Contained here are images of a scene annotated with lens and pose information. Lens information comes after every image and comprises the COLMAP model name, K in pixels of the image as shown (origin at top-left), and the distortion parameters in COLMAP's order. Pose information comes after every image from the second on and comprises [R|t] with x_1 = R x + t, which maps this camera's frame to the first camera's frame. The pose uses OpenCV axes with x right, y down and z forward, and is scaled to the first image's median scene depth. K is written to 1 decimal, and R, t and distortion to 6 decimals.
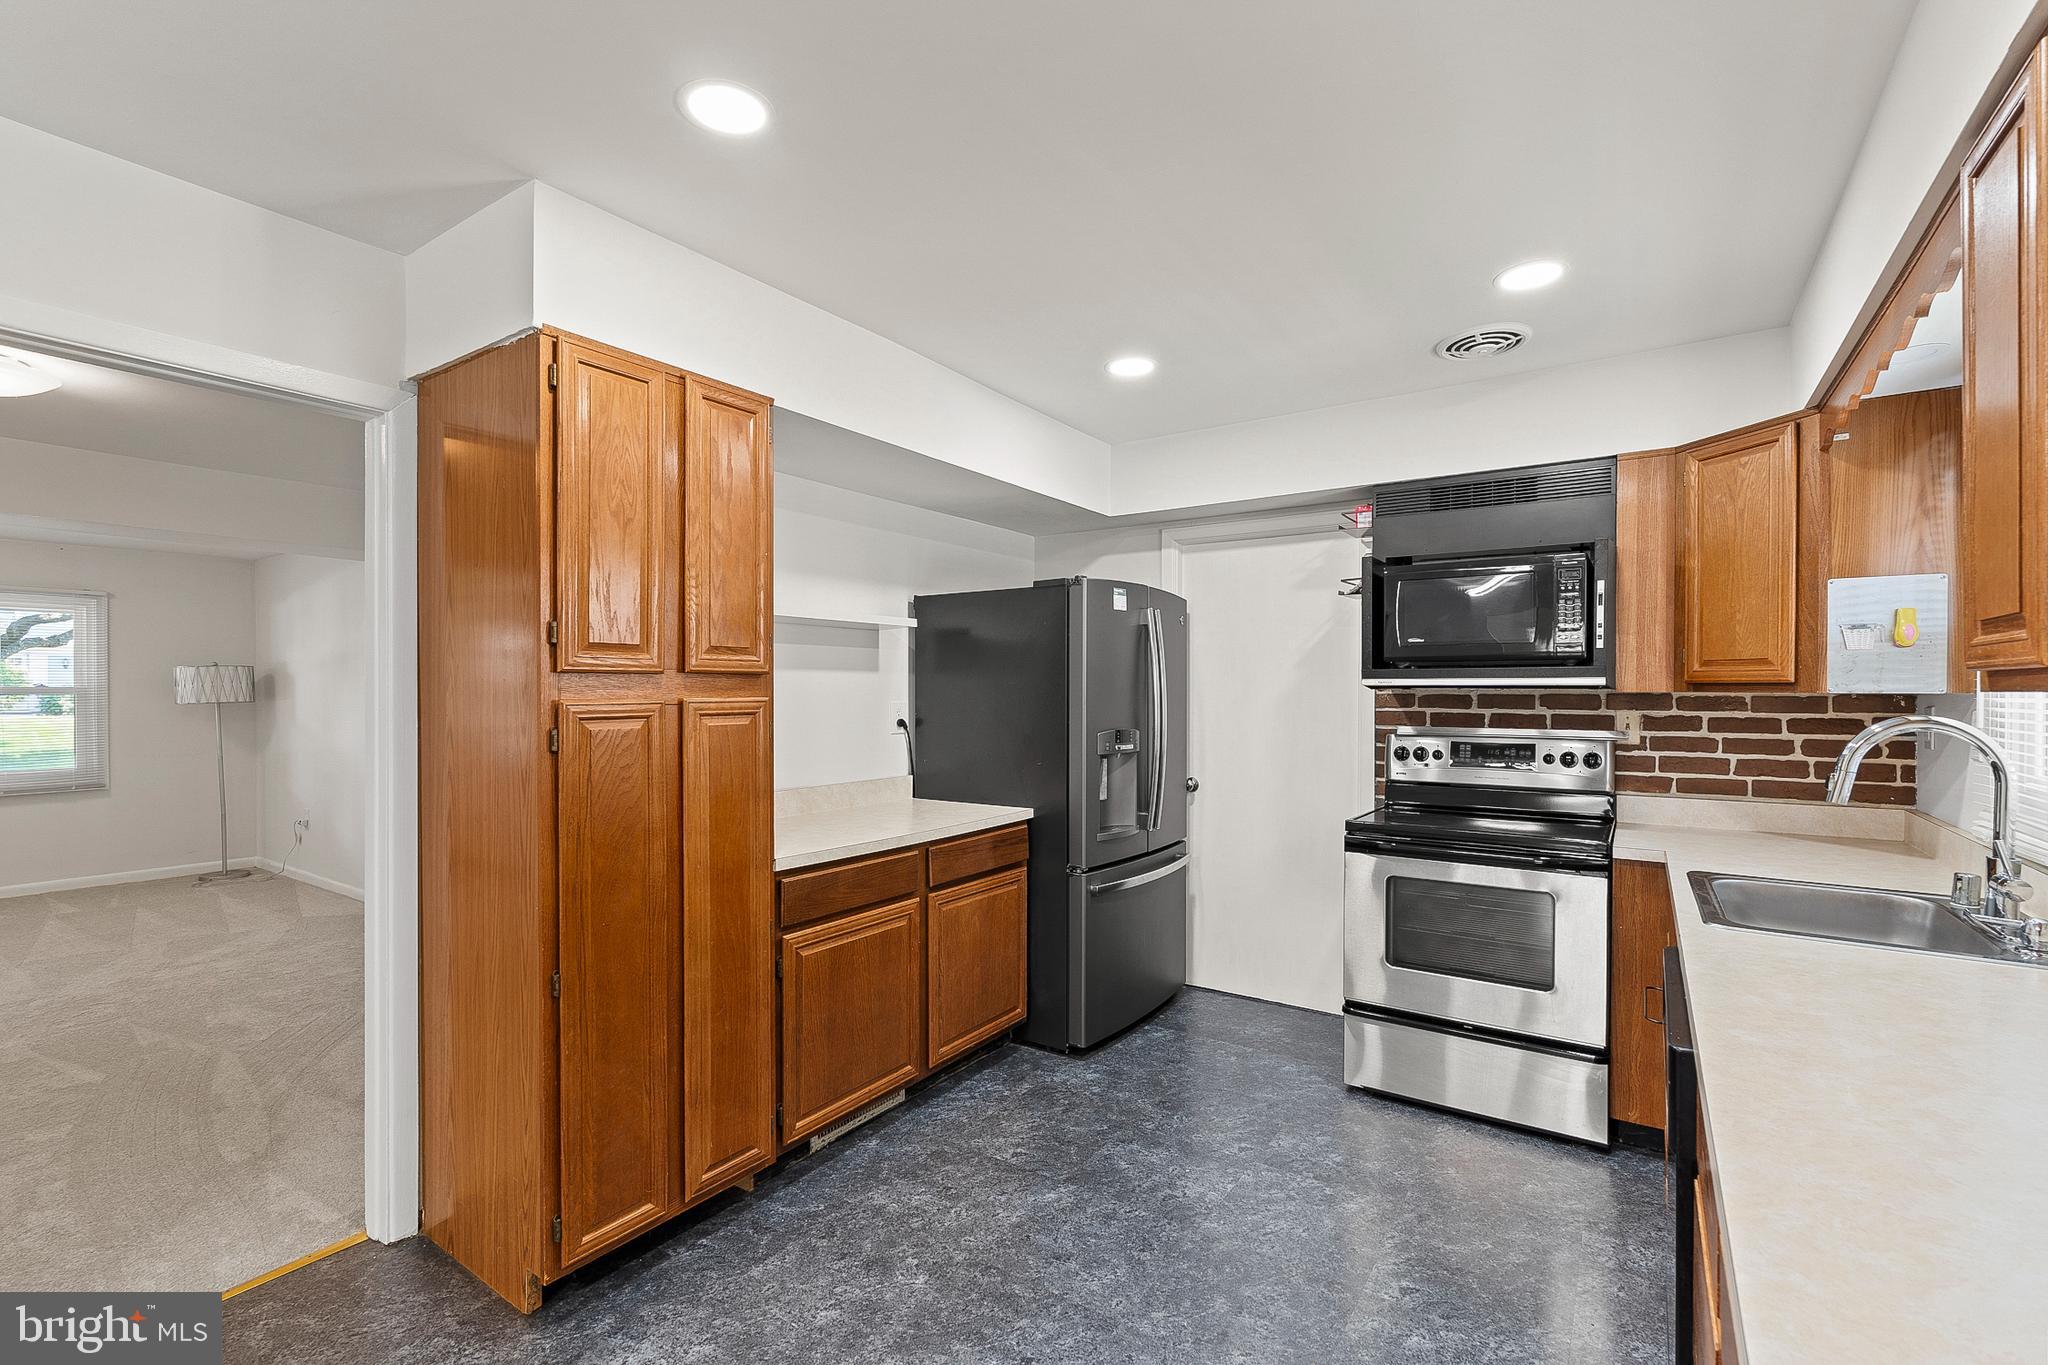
lens RADIAL K [[902.5, 0, 1030.3], [0, 902.5, 691.8], [0, 0, 1]] dist [-0.001290, -0.000056]
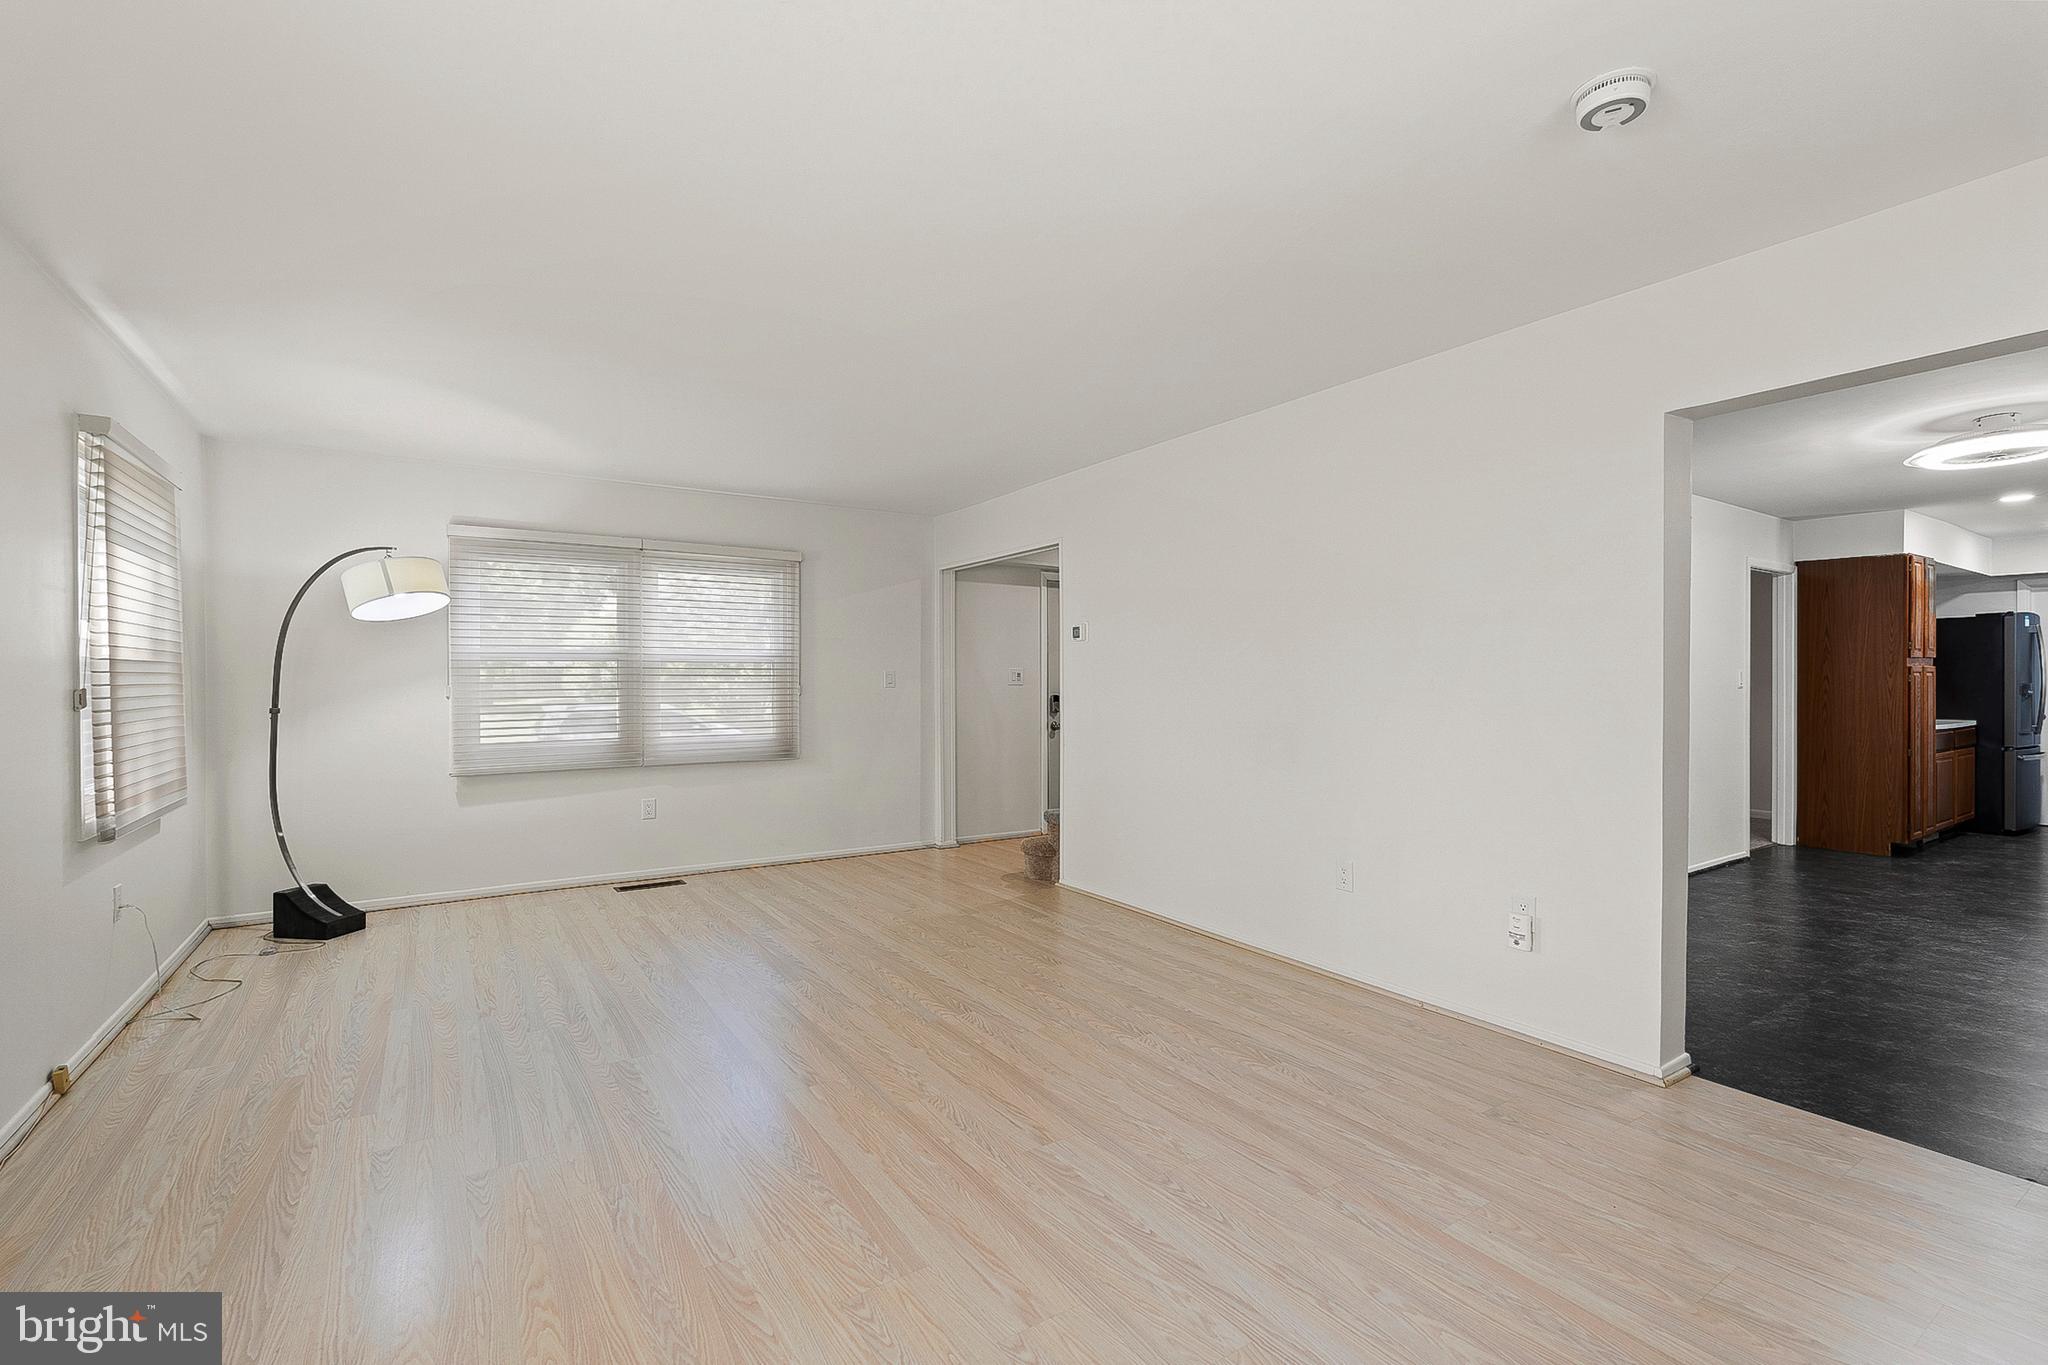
lens RADIAL K [[915.9, 0, 1032.3], [0, 915.9, 672.5], [0, 0, 1]] dist [0.000162, 0.000038]
pose [[0.927471, -0.000567, -0.373896, -1.305562], [-0.001920, 0.999978, -0.006278, 0.035003], [0.373891, 0.006541, 0.927450, -1.913941]]
